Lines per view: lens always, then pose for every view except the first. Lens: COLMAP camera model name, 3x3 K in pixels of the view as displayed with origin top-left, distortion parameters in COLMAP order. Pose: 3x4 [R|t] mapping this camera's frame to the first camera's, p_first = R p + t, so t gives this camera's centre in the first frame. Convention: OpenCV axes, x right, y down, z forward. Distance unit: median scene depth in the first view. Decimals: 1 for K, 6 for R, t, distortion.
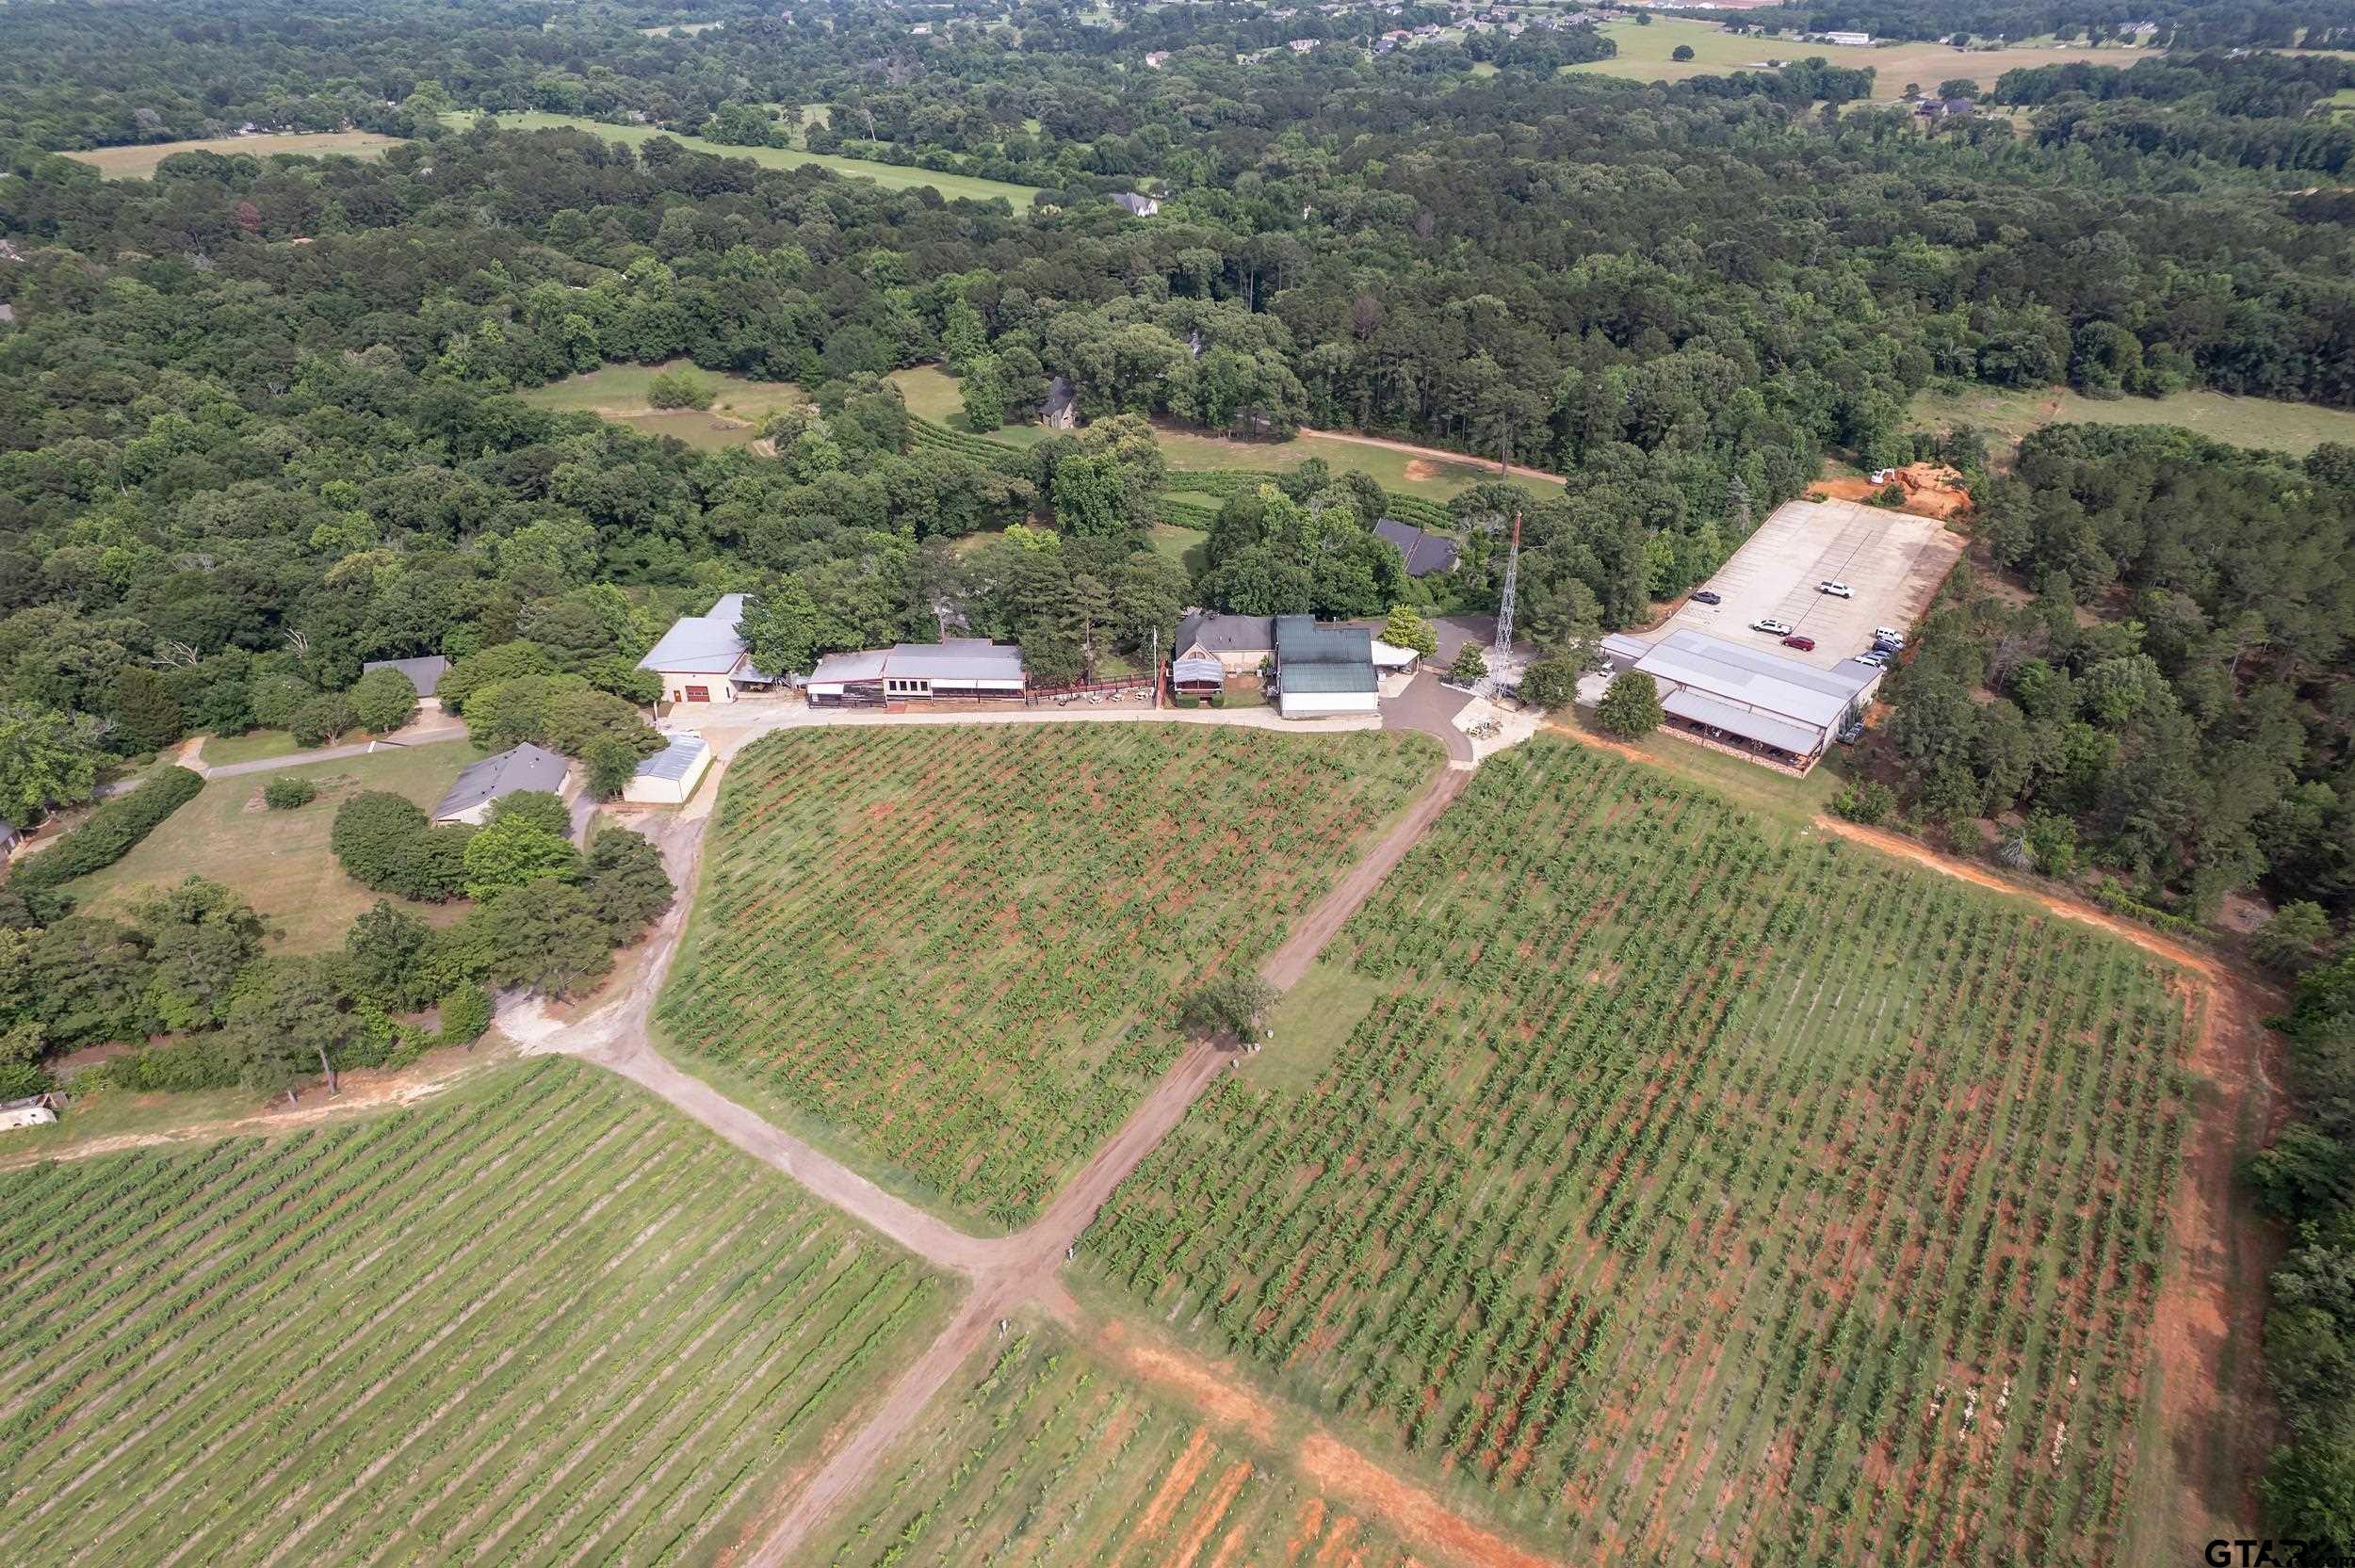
lens RADIAL K [[1557.3, 0, 1178.1], [0, 1557.3, 739.2], [0, 0, 1]] dist [-0.089040, 0.096569]
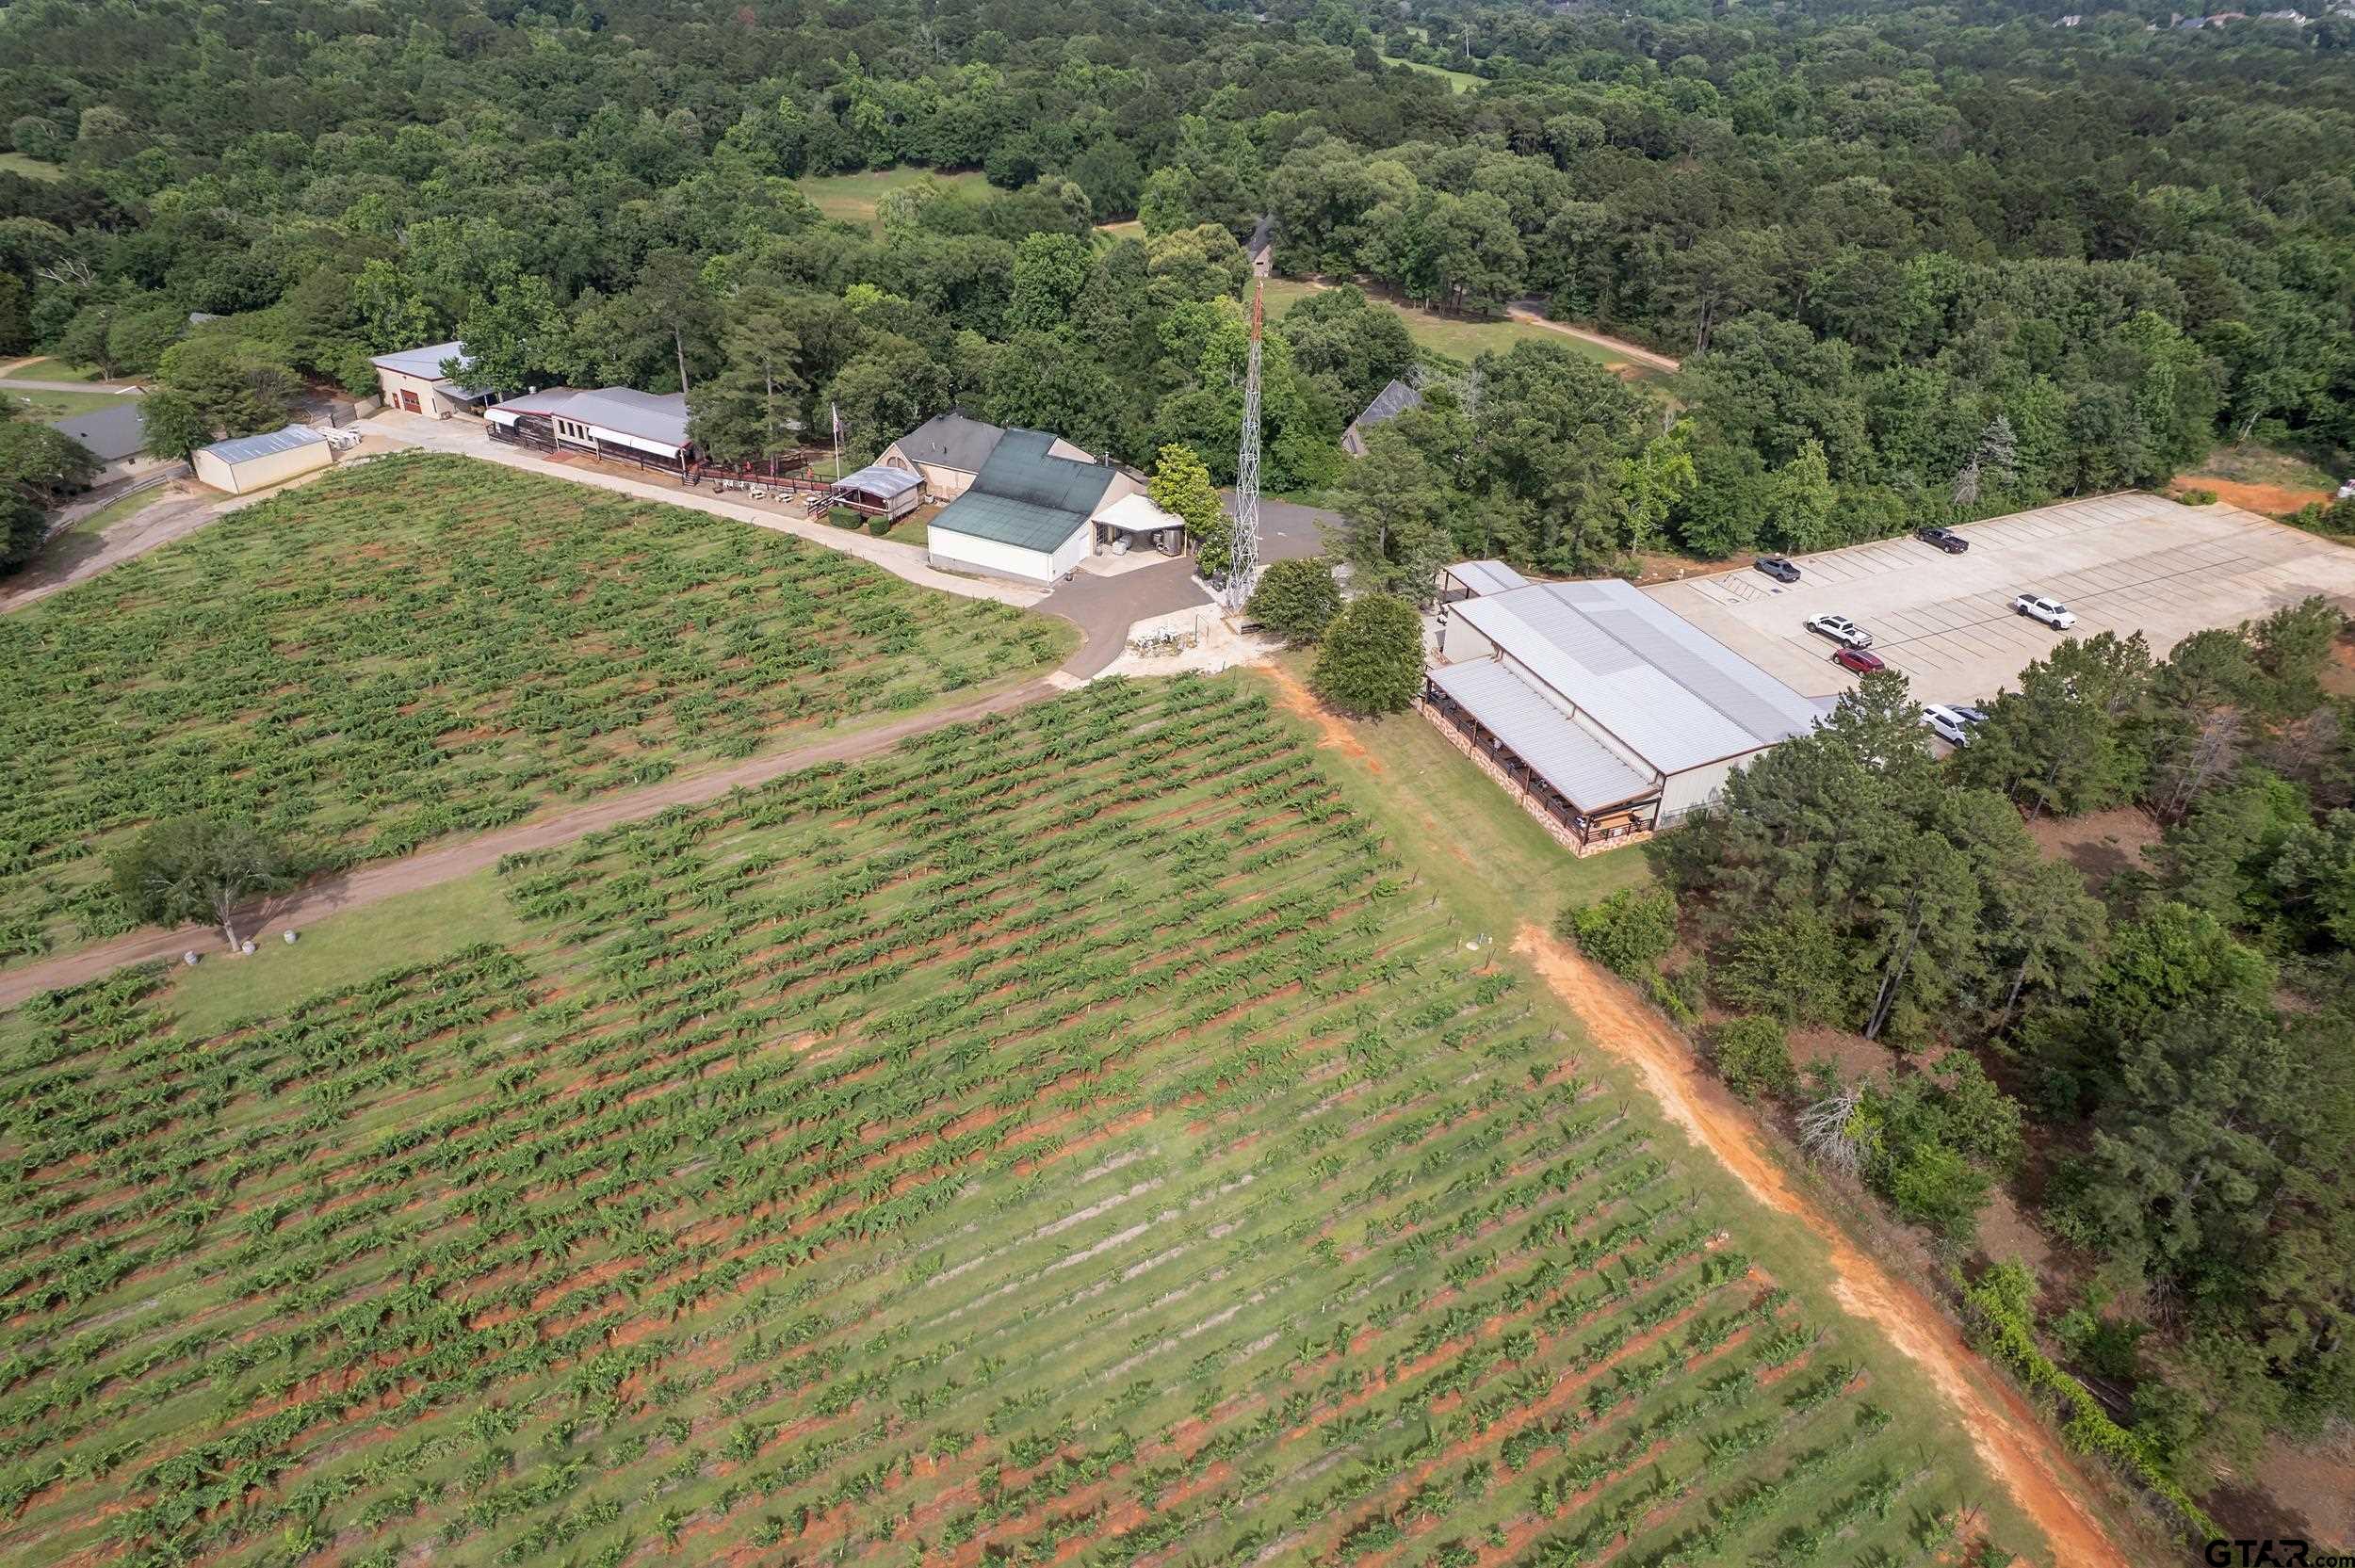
lens RADIAL K [[1557.3, 0, 1178.1], [0, 1557.3, 739.2], [0, 0, 1]] dist [-0.089040, 0.096569]
pose [[0.880298, 0.256952, -0.398811, 0.434407], [-0.257381, 0.964827, 0.053515, -0.004423], [0.398535, 0.055537, 0.915470, 0.435311]]
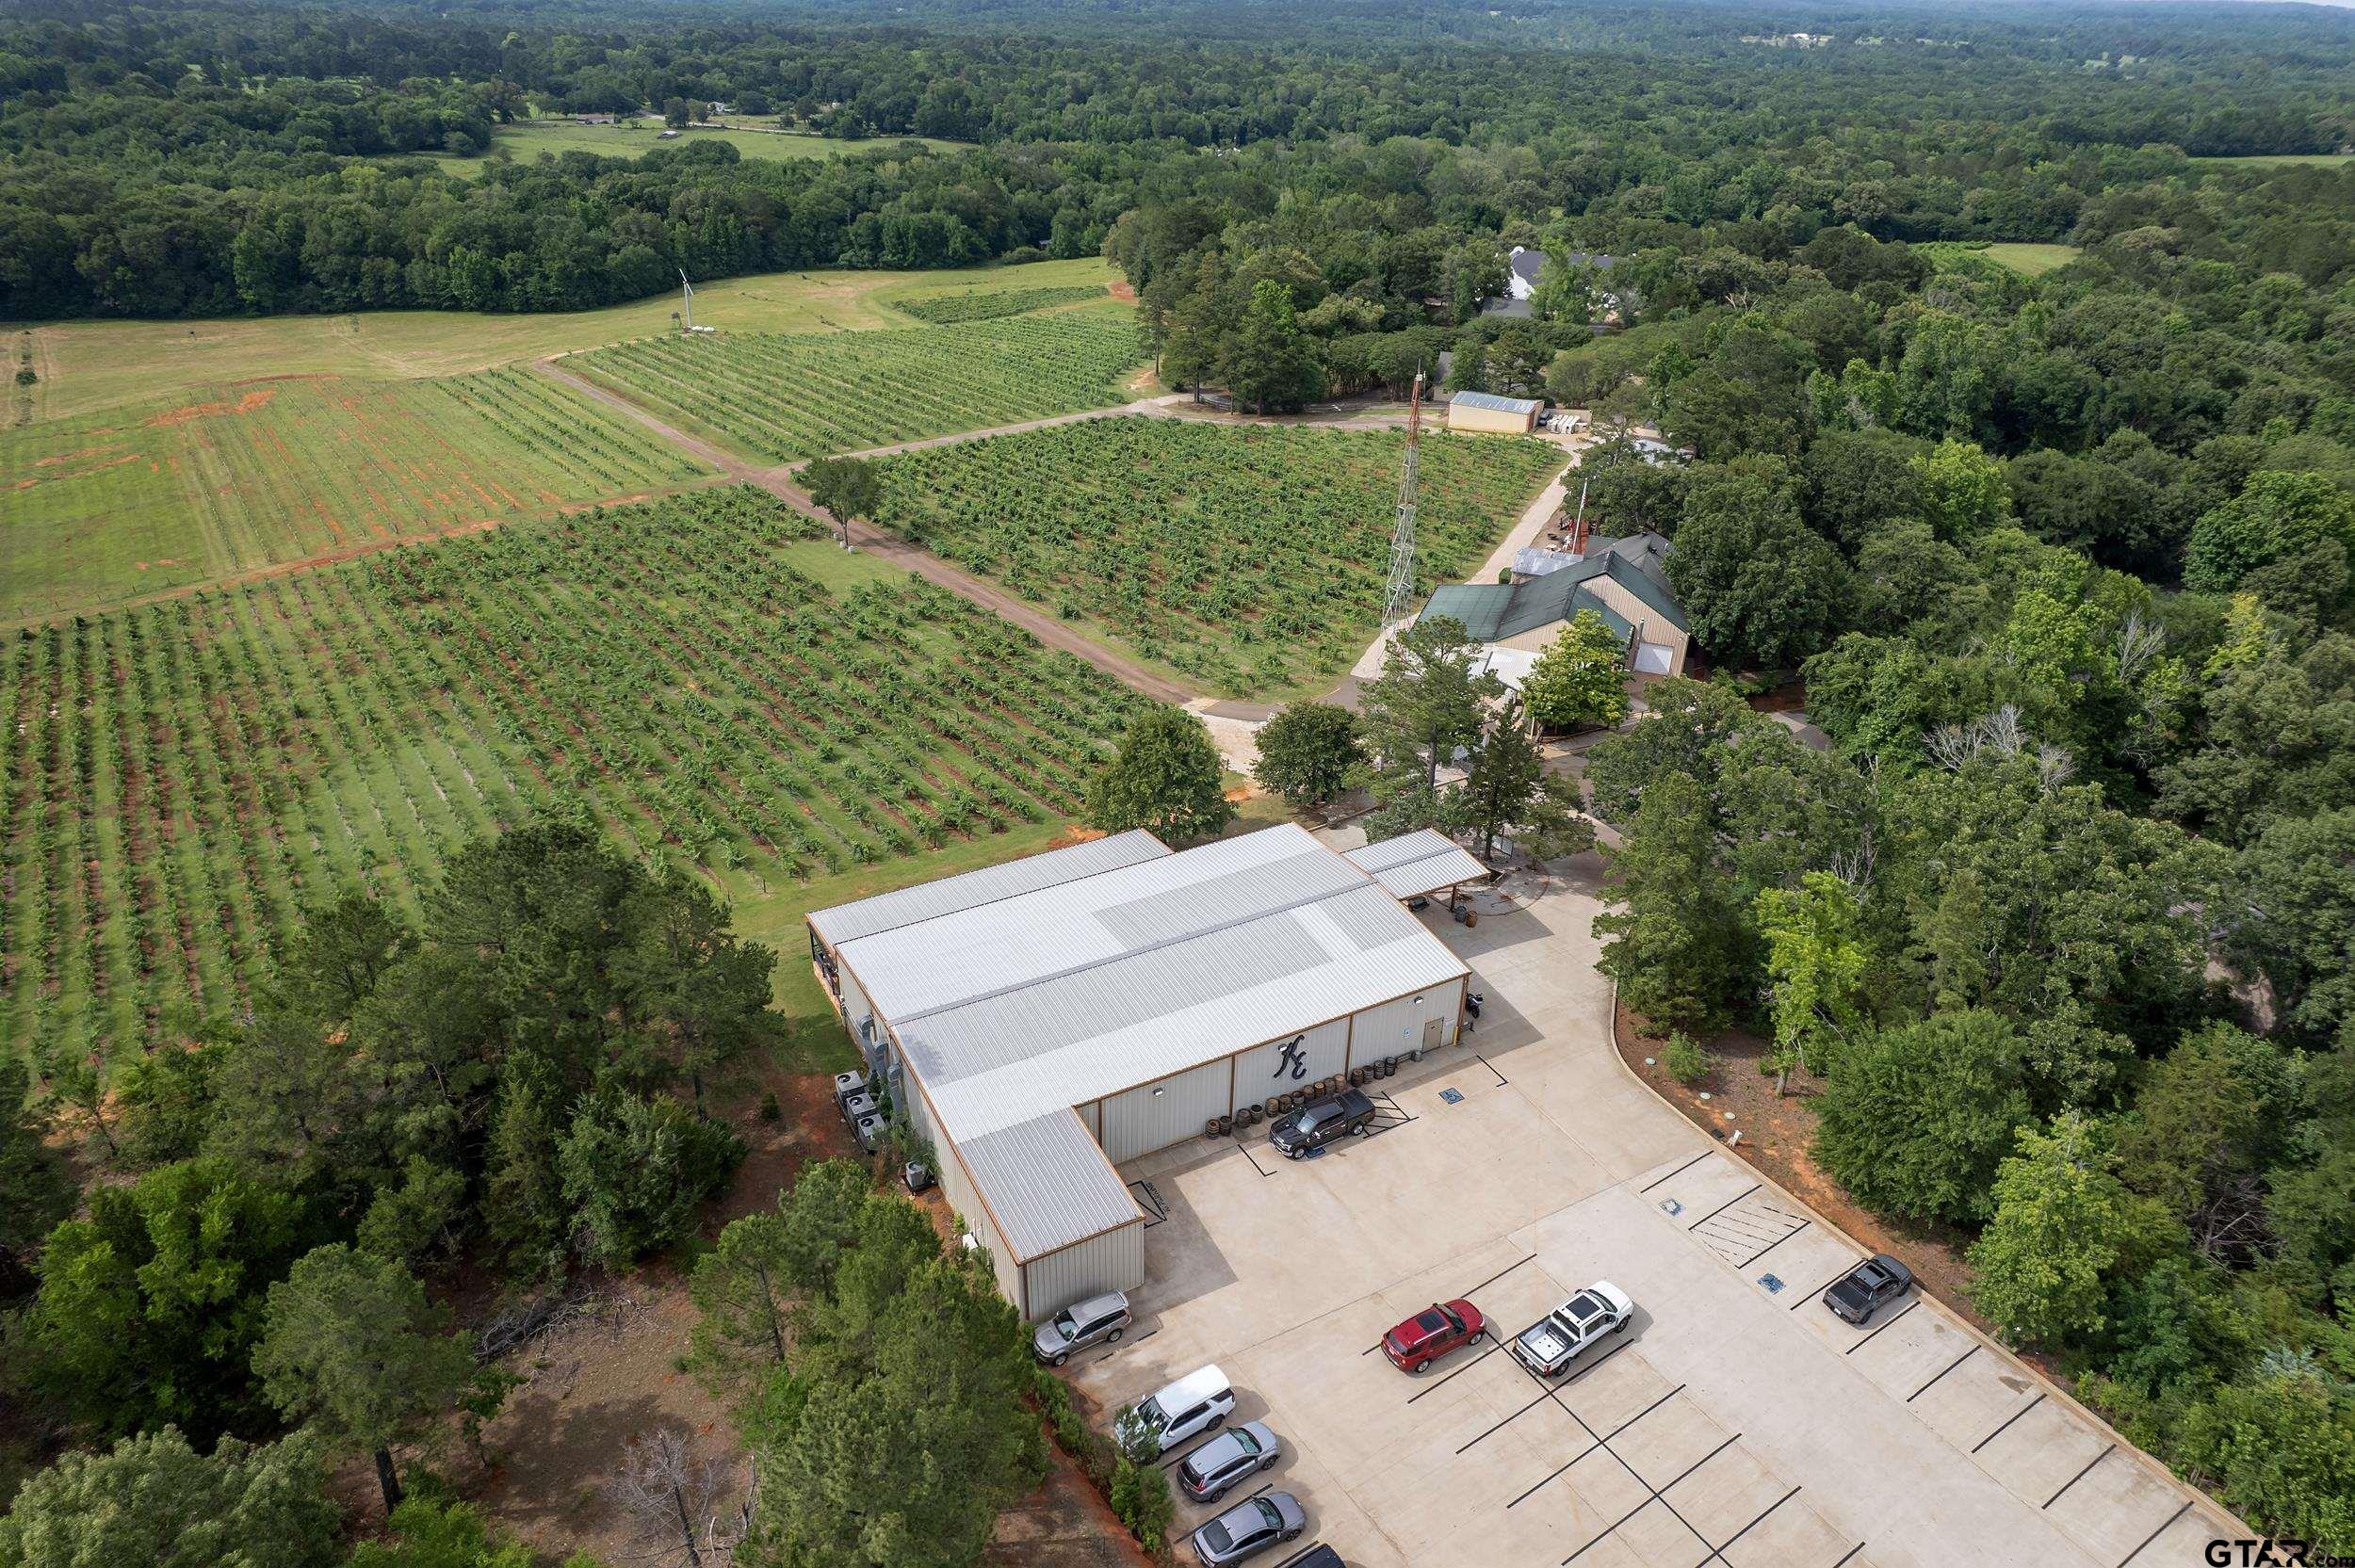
lens RADIAL K [[1557.3, 0, 1178.1], [0, 1557.3, 739.2], [0, 0, 1]] dist [-0.089040, 0.096569]
pose [[-0.376141, 0.408873, -0.831469, 0.629093], [-0.474623, 0.685676, 0.551889, -0.272519], [0.795771, 0.602222, -0.063850, 0.965188]]
